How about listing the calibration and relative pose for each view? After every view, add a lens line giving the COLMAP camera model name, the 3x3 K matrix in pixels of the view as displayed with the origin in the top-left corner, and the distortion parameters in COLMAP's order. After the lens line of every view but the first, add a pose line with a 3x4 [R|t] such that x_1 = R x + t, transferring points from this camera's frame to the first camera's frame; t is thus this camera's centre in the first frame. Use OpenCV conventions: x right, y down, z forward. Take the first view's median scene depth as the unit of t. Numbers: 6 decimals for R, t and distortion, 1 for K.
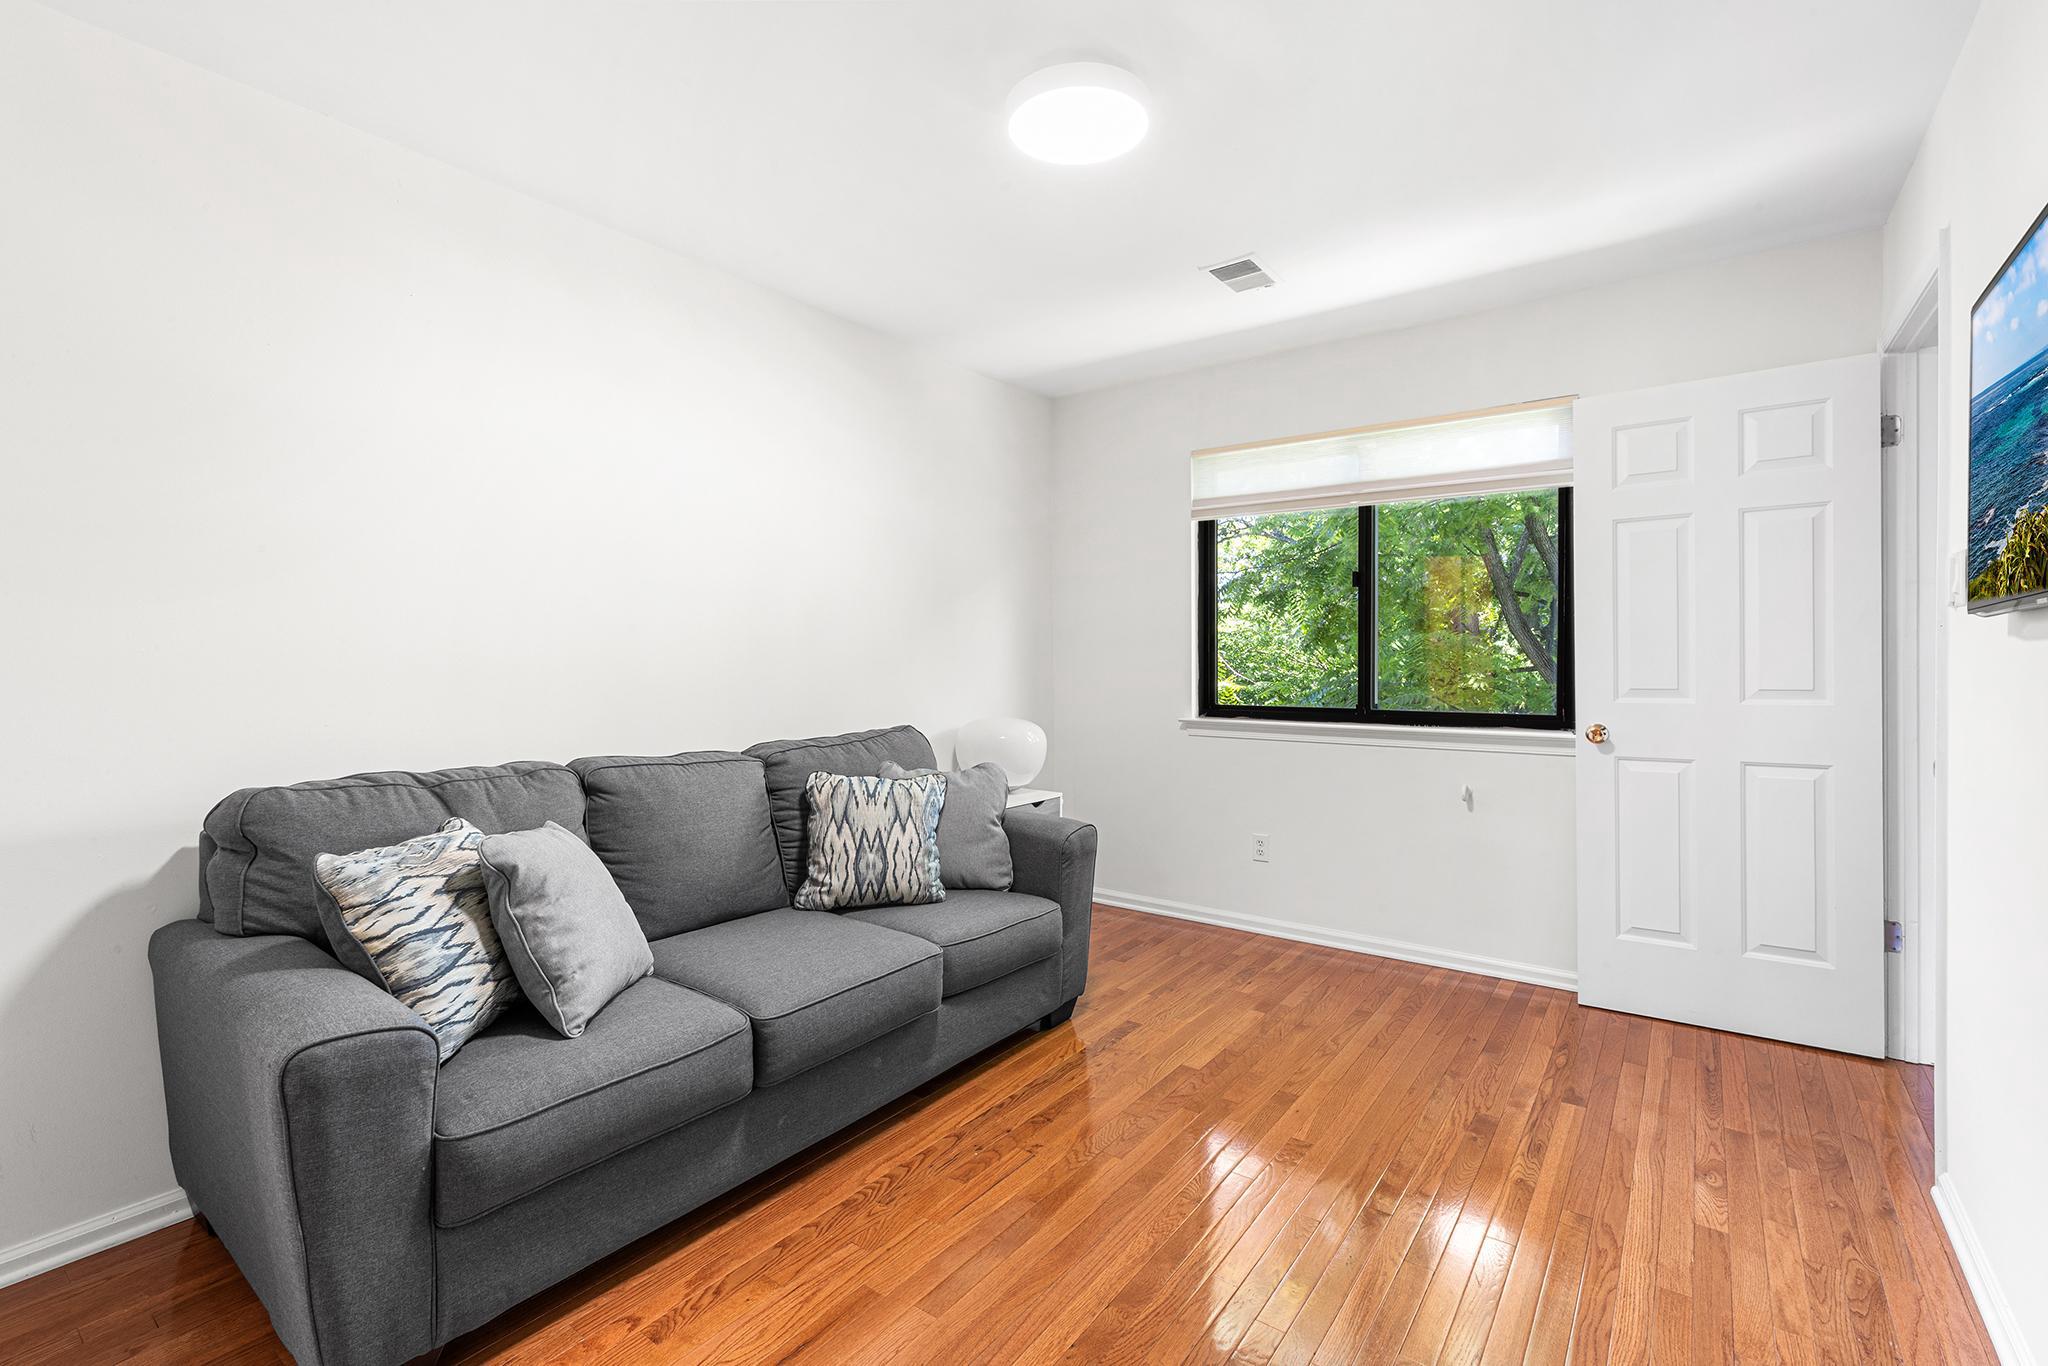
lens RADIAL K [[912.9, 0, 1037.0], [0, 912.9, 658.2], [0, 0, 1]] dist [0.002593, 0.000763]
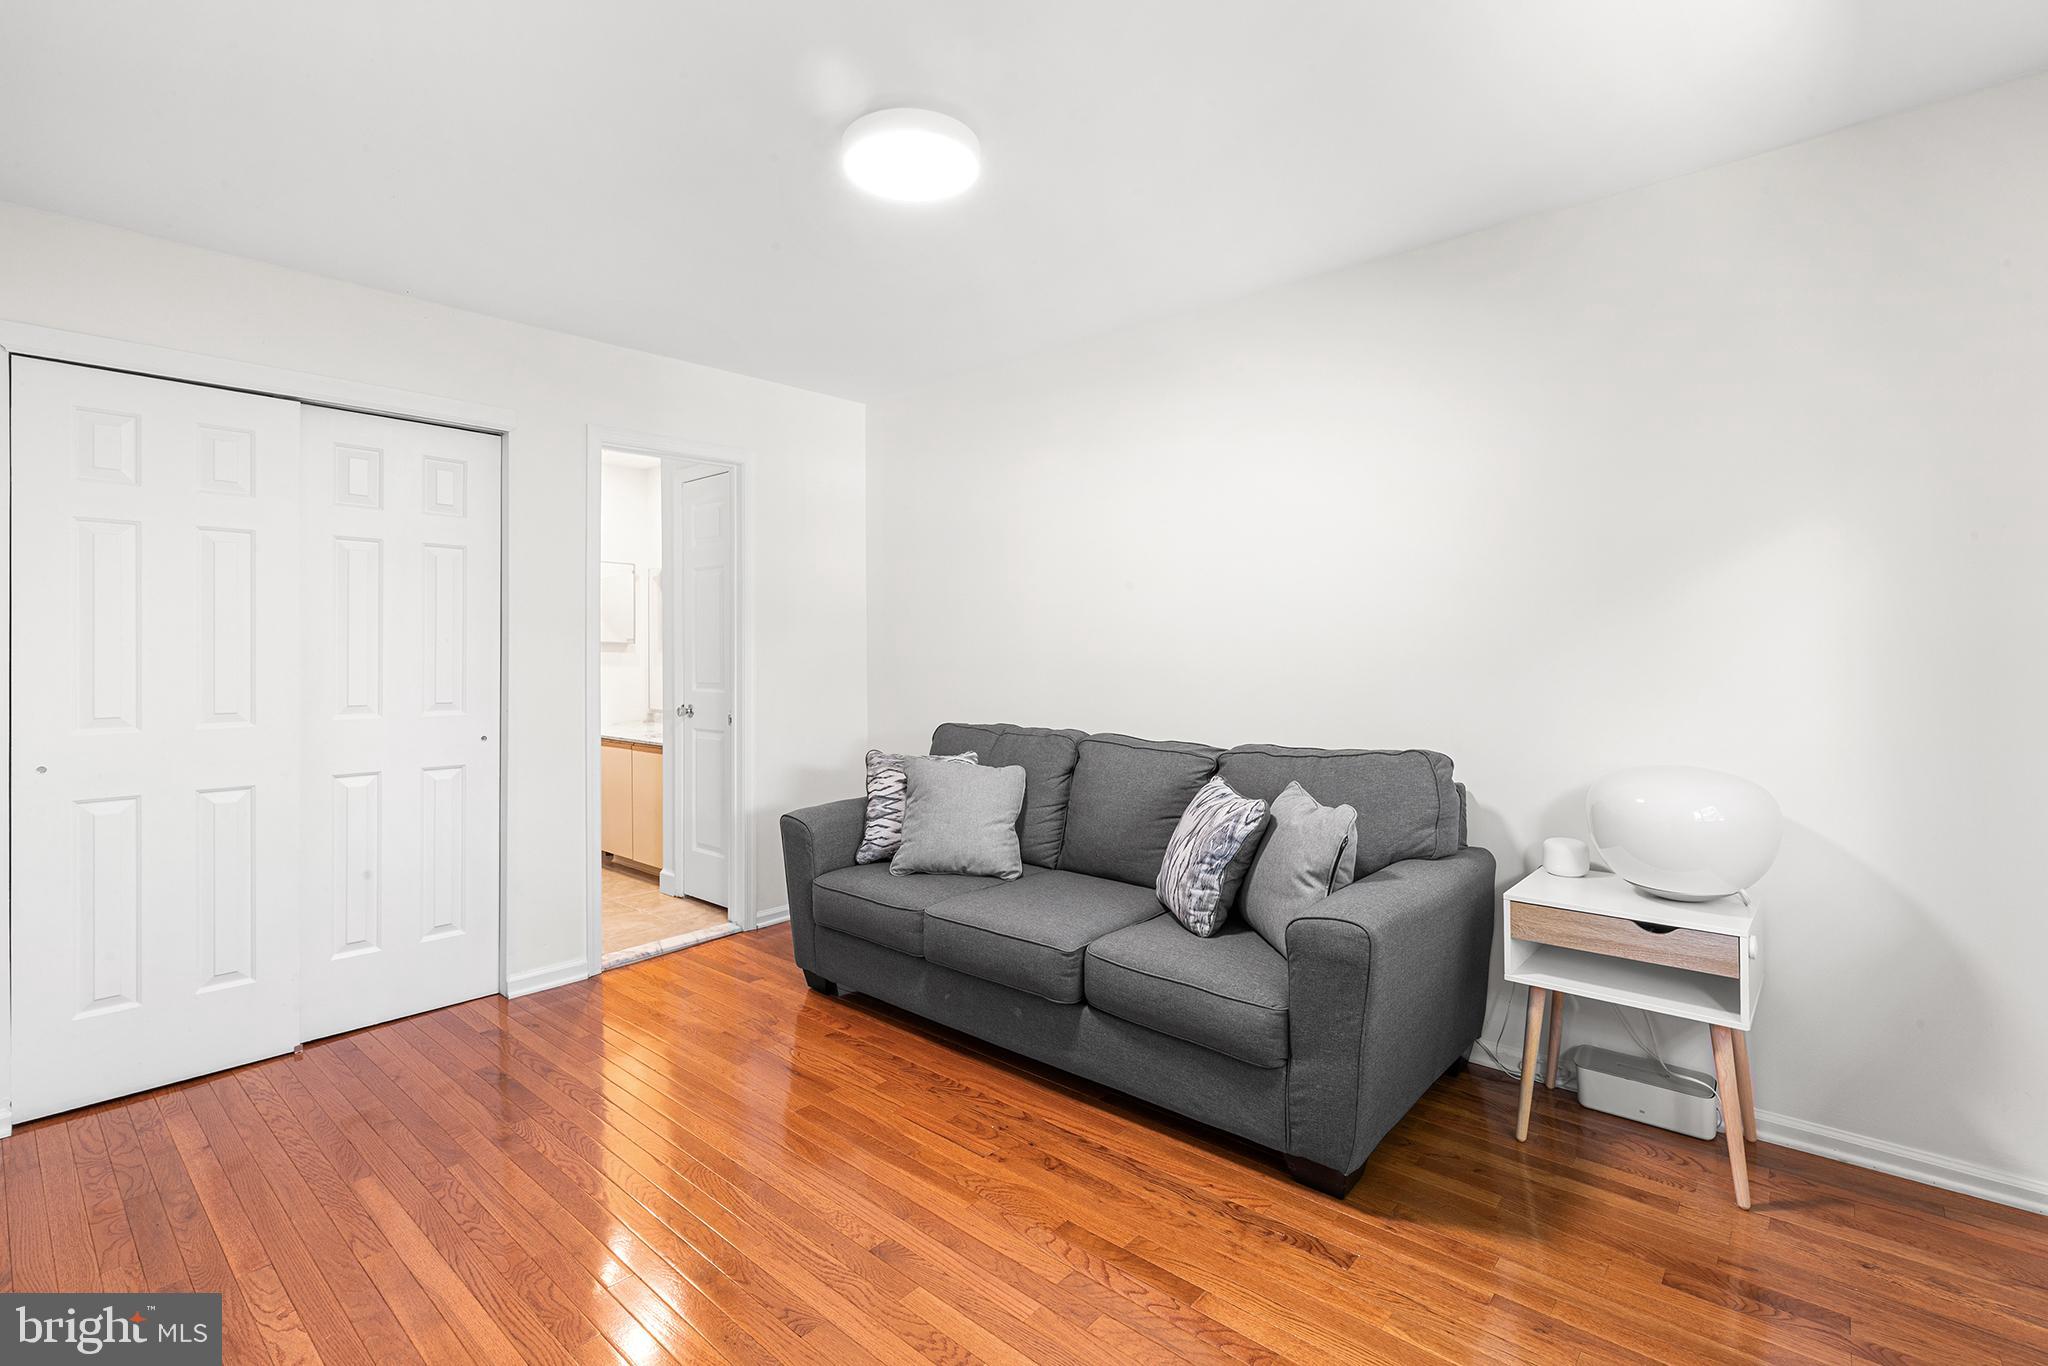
lens RADIAL K [[912.9, 0, 1037.0], [0, 912.9, 658.2], [0, 0, 1]] dist [0.002593, 0.000763]
pose [[-0.079069, 0.003195, -0.996864, 0.917137], [-0.001495, 0.999993, 0.003323, -0.010818], [0.996868, 0.001753, -0.079064, 1.043829]]
